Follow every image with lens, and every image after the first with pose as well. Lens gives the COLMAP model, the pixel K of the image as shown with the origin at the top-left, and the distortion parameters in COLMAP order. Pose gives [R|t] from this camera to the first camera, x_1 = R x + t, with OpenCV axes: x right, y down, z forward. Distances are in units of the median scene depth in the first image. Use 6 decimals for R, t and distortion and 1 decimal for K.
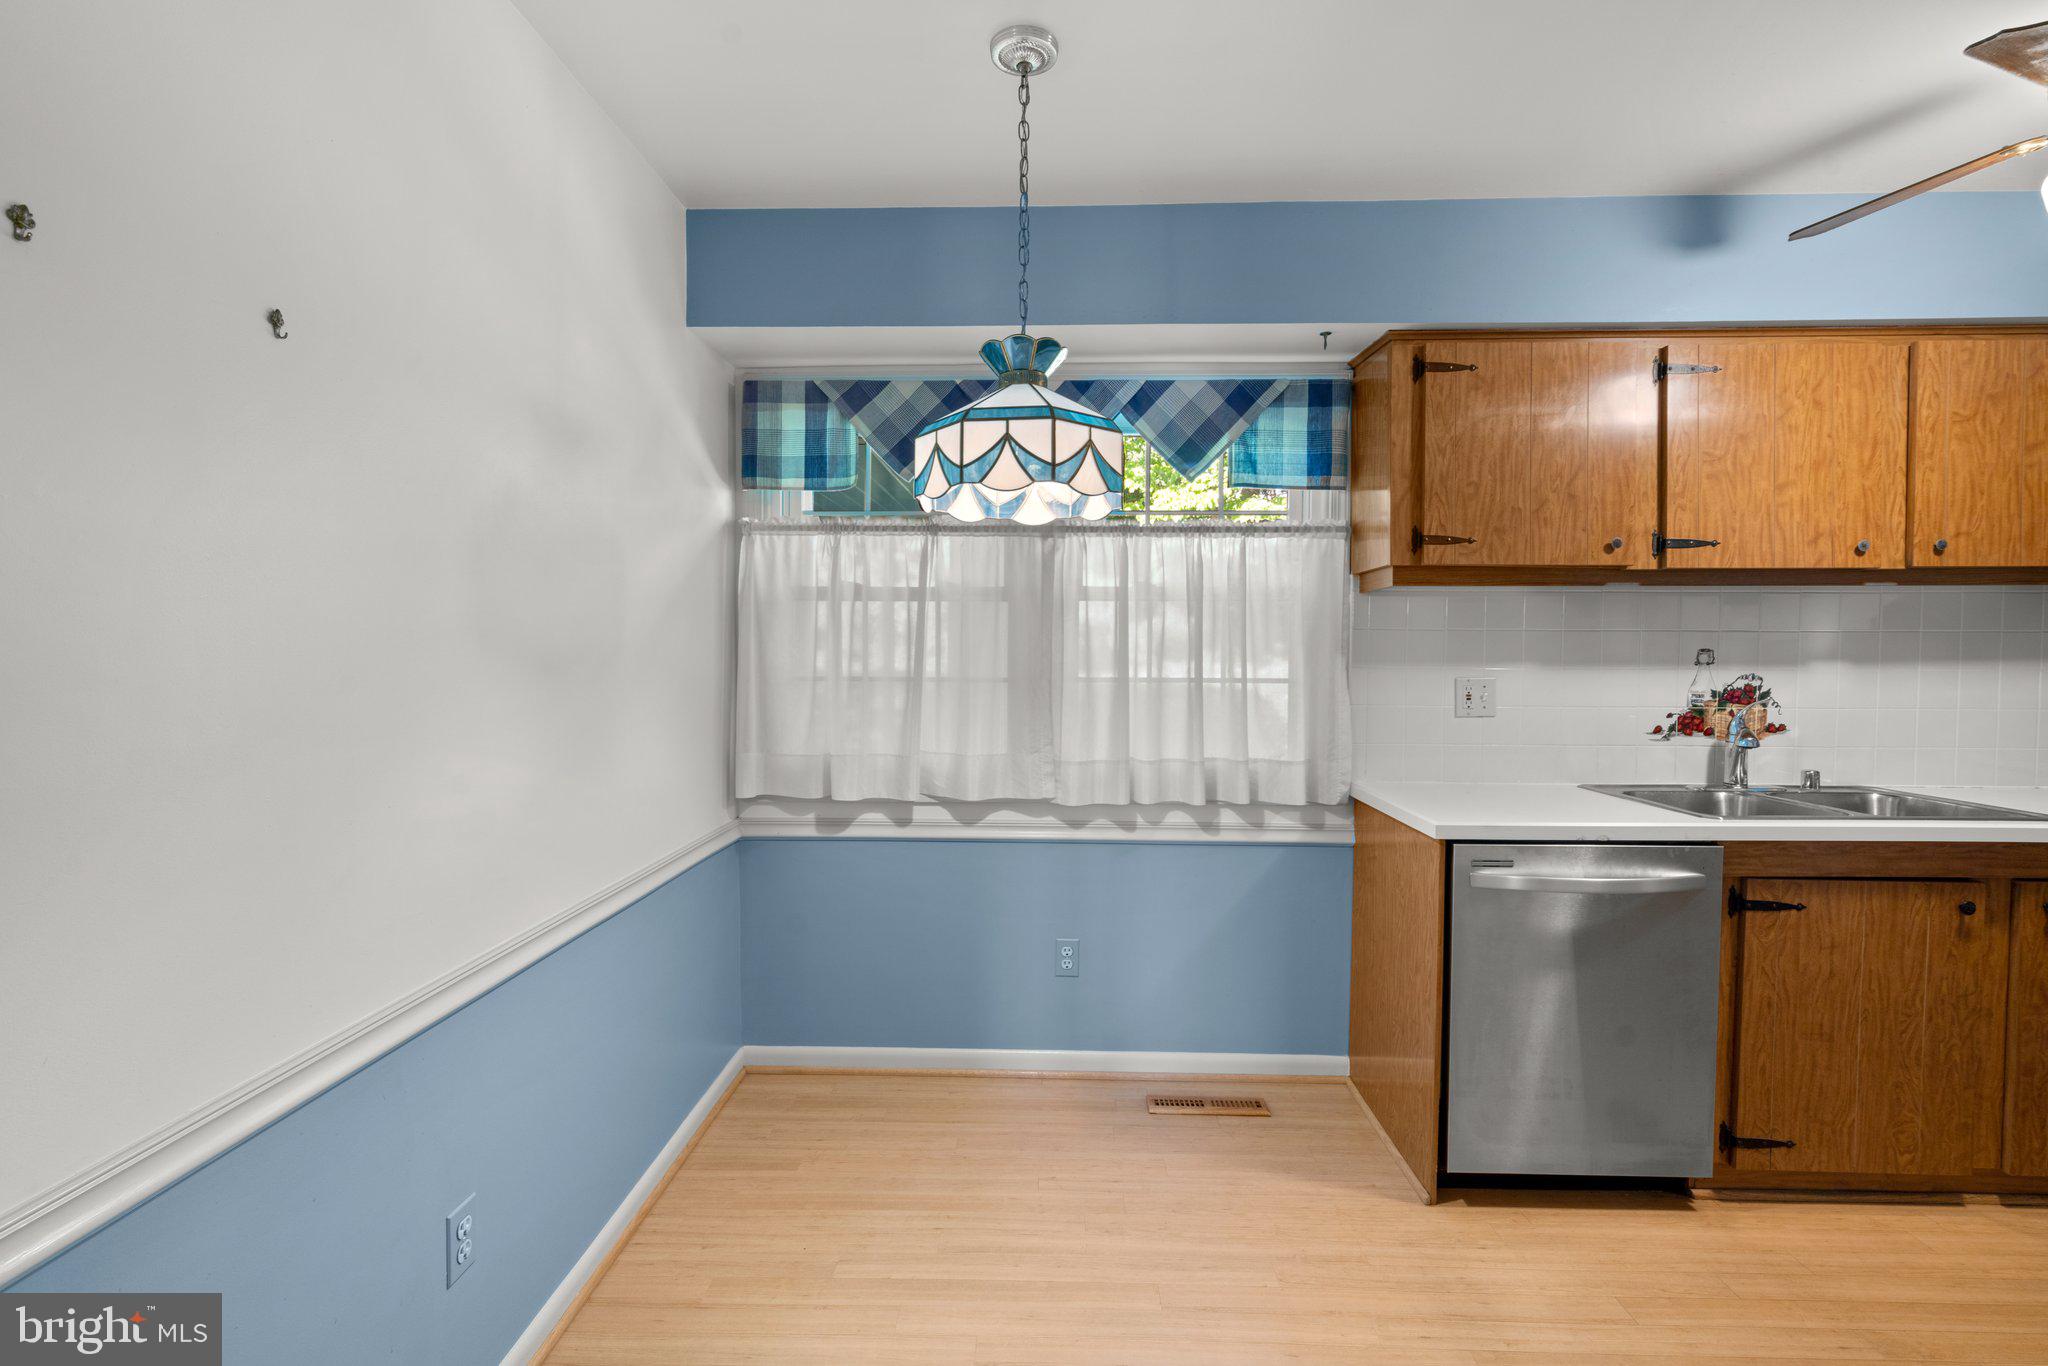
lens RADIAL K [[933.0, 0, 1008.5], [0, 933.0, 676.5], [0, 0, 1]] dist [-0.008838, 0.004444]
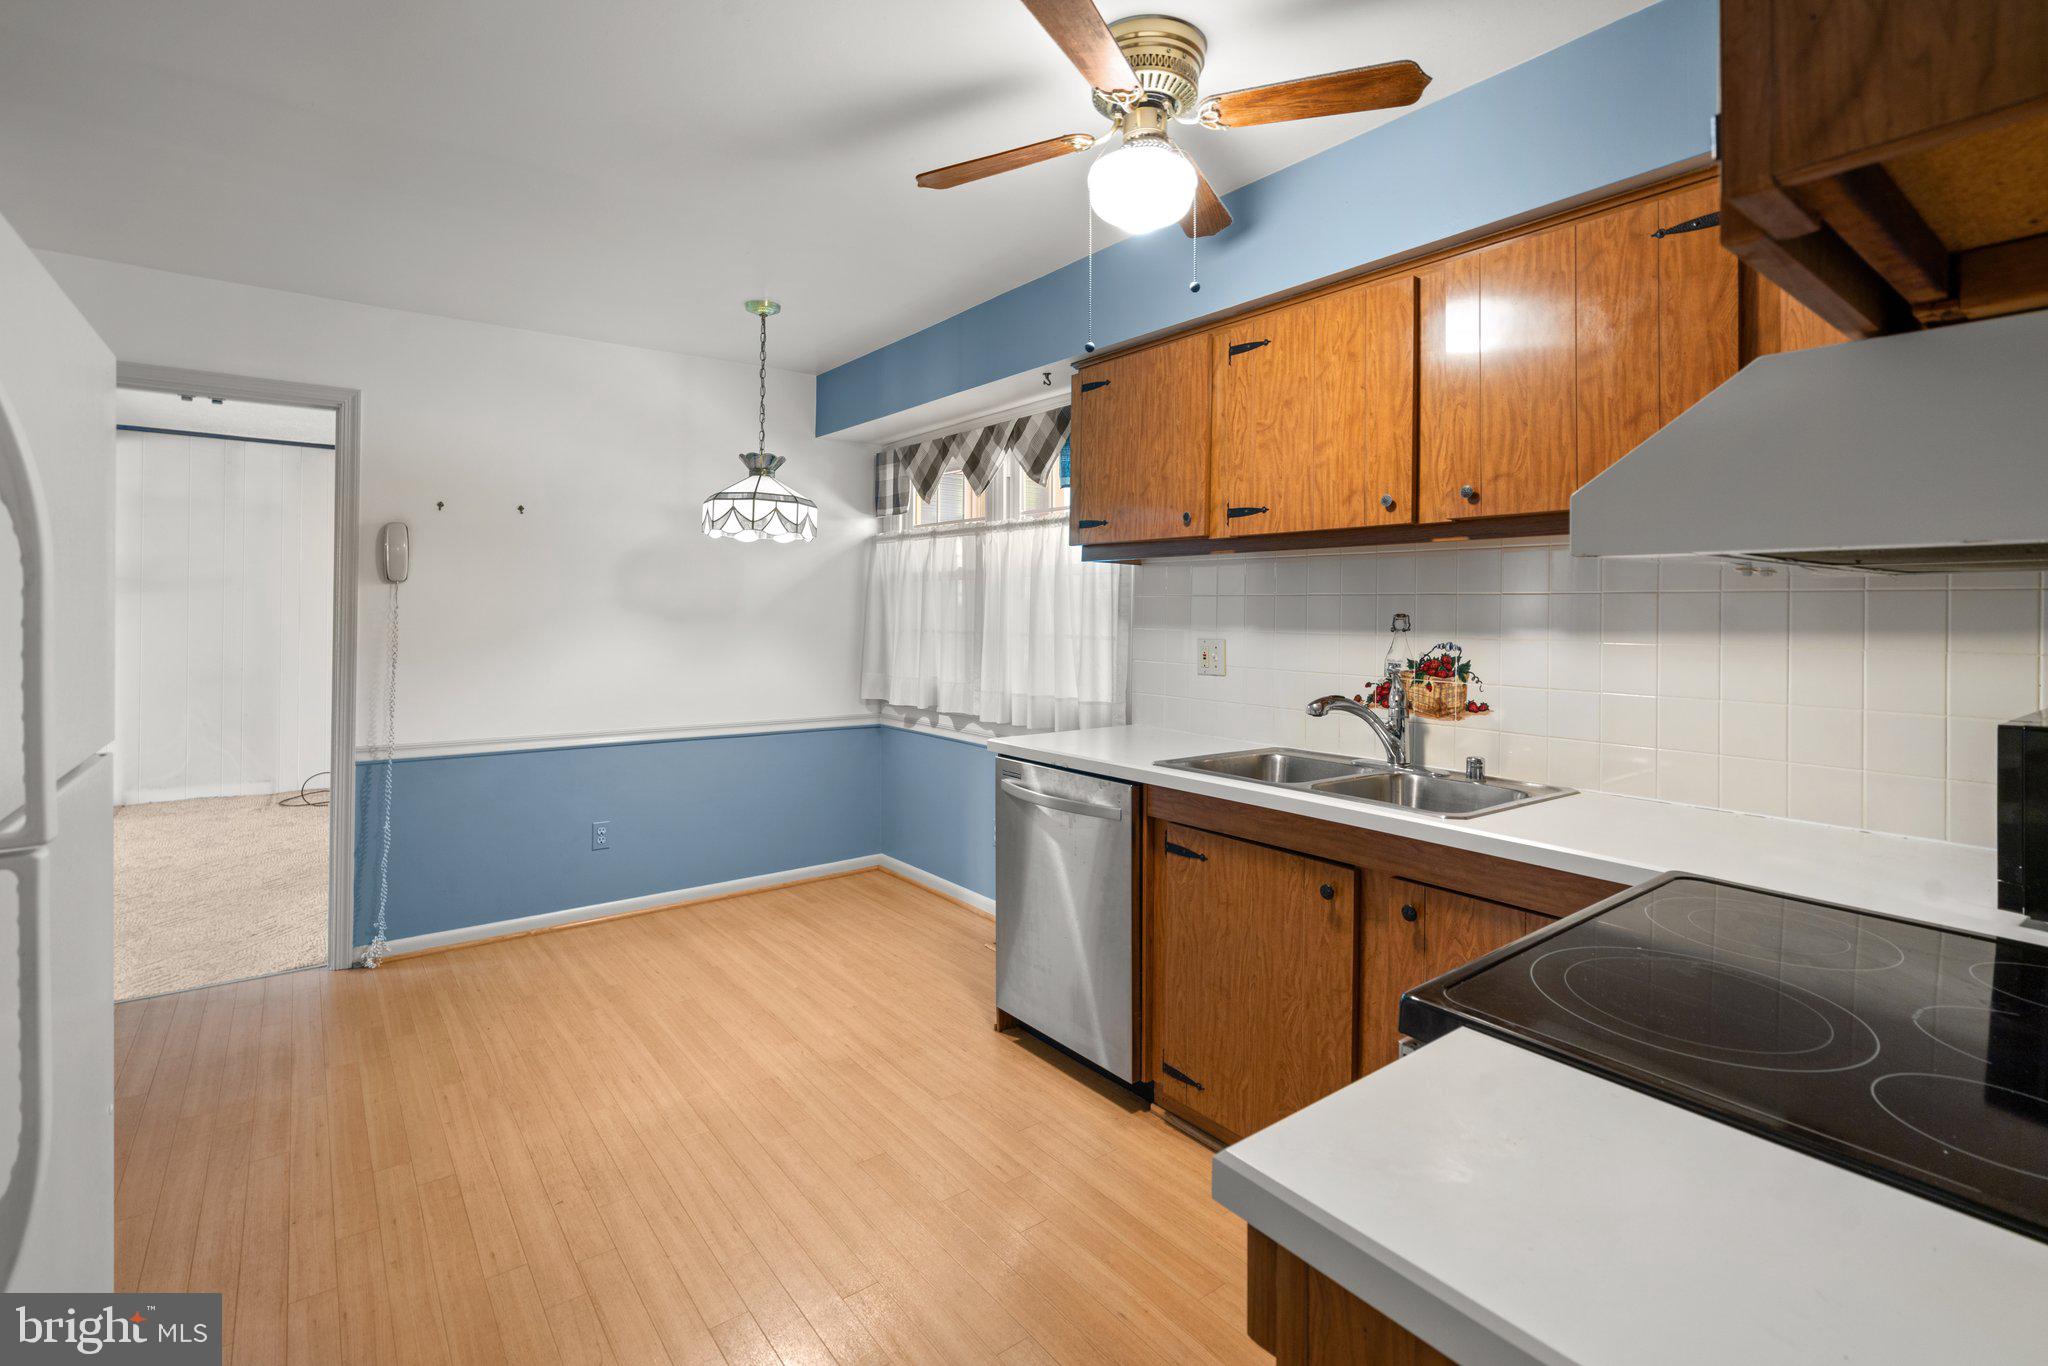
lens RADIAL K [[933.0, 0, 1000.9], [0, 933.0, 602.1], [0, 0, 1]] dist [-0.008838, 0.004444]
pose [[0.631491, -0.004374, -0.775371, 1.217411], [-0.031279, 0.999026, -0.031111, -0.000516], [0.774752, 0.043899, 0.630740, 0.115545]]
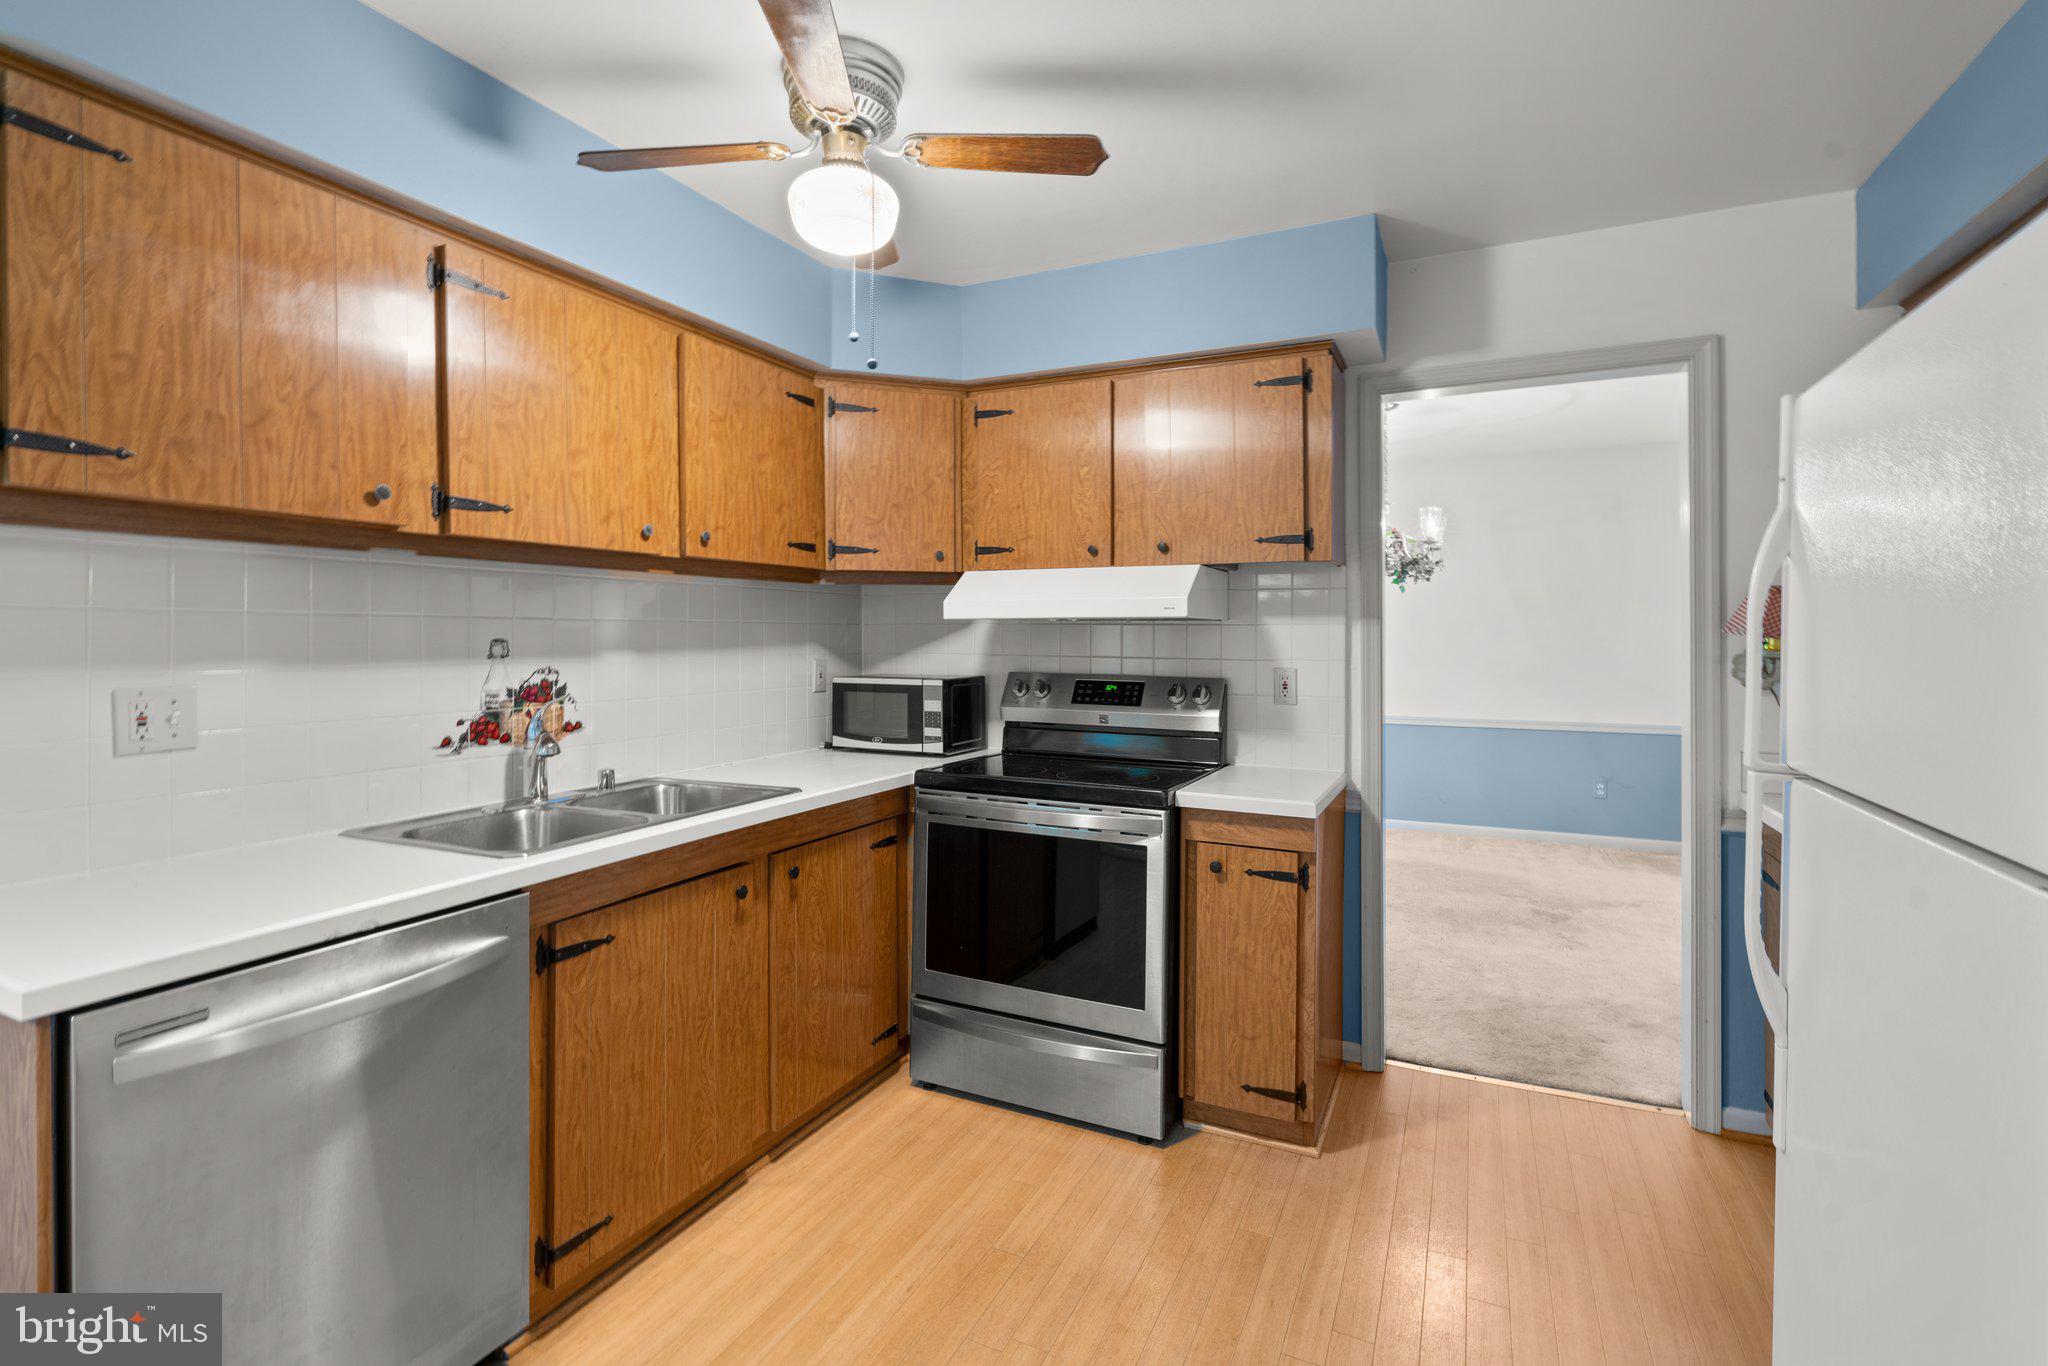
lens RADIAL K [[933.0, 0, 1022.6], [0, 933.0, 635.0], [0, 0, 1]] dist [-0.008838, 0.004444]
pose [[0.398916, -0.002800, 0.916983, 0.171593], [0.032964, 0.999393, -0.011288, -0.008427], [-0.916395, 0.034730, 0.398766, 0.236463]]
